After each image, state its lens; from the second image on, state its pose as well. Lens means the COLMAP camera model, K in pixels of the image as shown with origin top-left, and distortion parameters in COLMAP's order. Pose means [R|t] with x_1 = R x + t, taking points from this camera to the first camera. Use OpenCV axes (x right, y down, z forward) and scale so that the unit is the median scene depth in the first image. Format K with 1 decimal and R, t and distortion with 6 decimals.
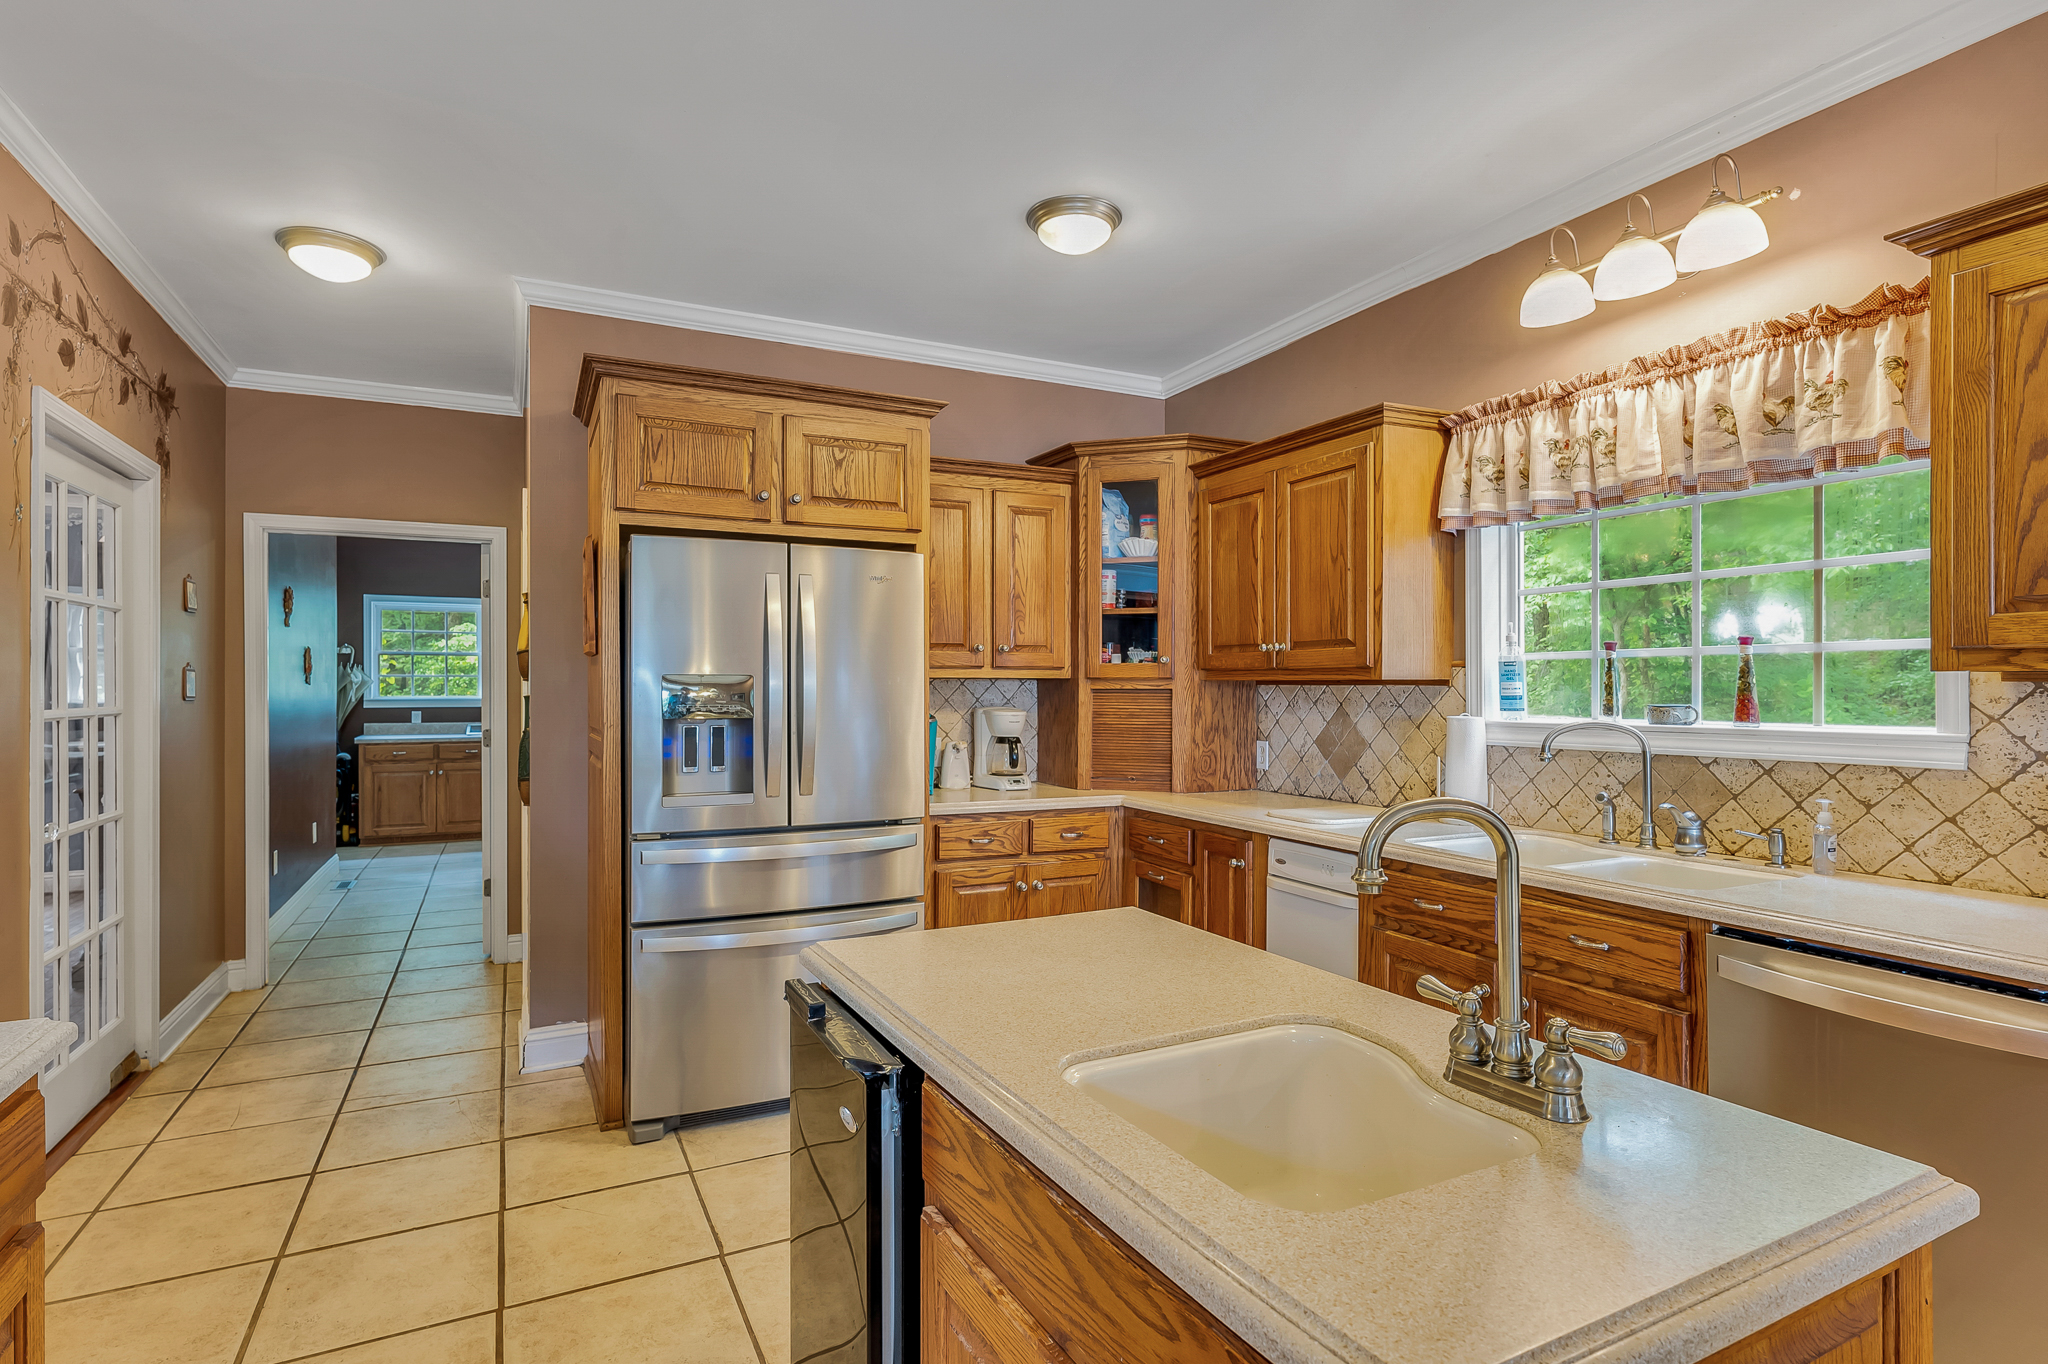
lens RADIAL K [[1039.9, 0, 1025.3], [0, 1039.9, 669.2], [0, 0, 1]] dist [0.004789, -0.010483]
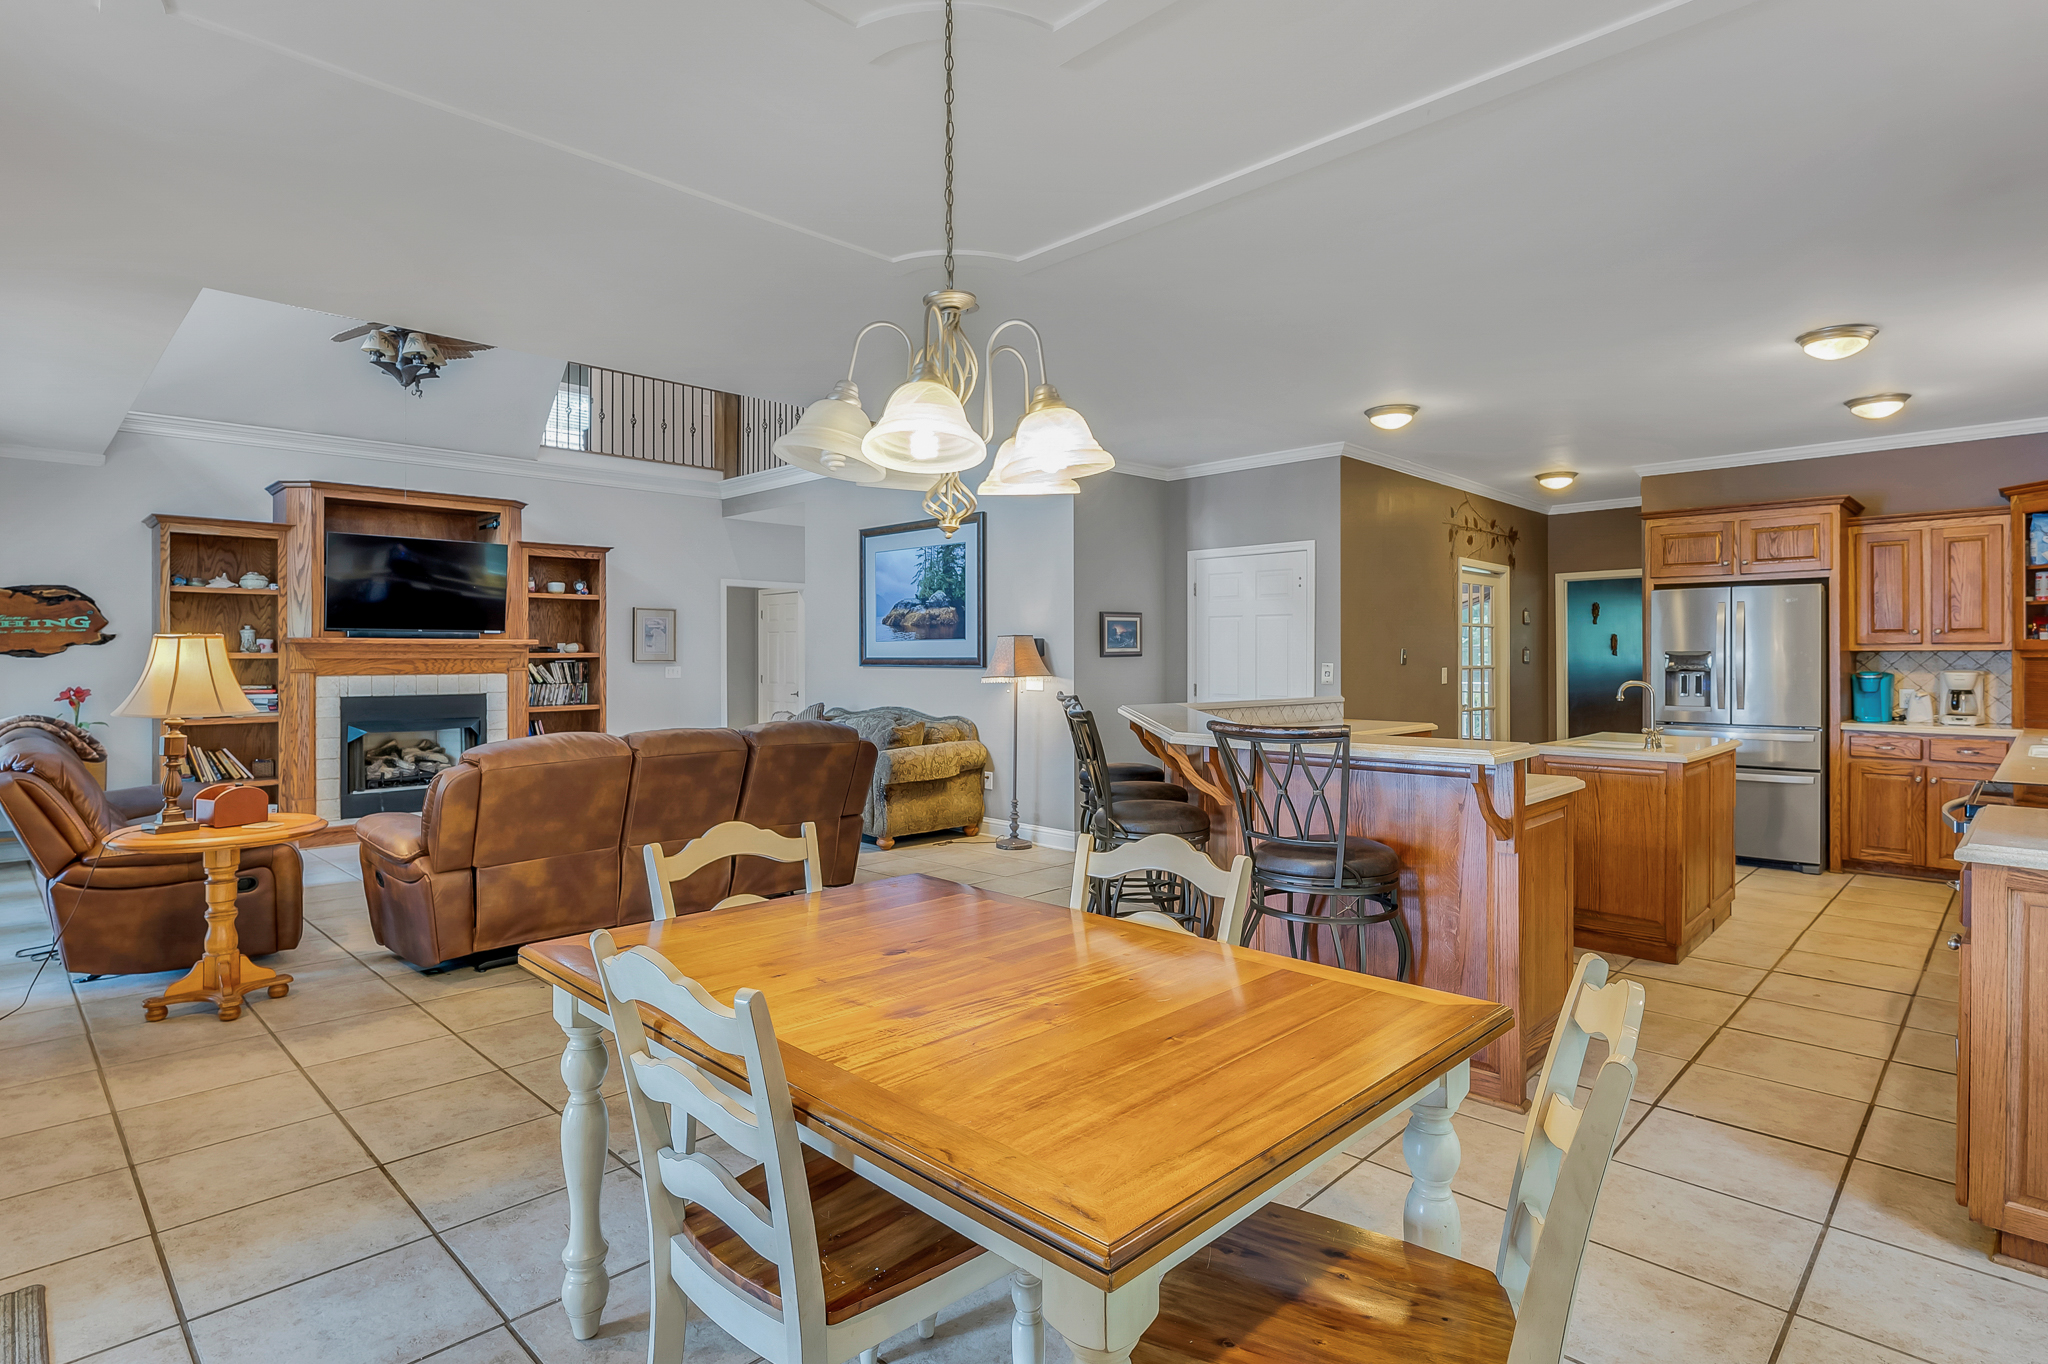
lens RADIAL K [[1039.9, 0, 1025.3], [0, 1039.9, 669.2], [0, 0, 1]] dist [0.004789, -0.010483]
pose [[0.324469, 0.013348, -0.945802, 1.109203], [0.016179, 0.999676, 0.019659, -0.018624], [0.945758, -0.021681, 0.324148, -0.874885]]
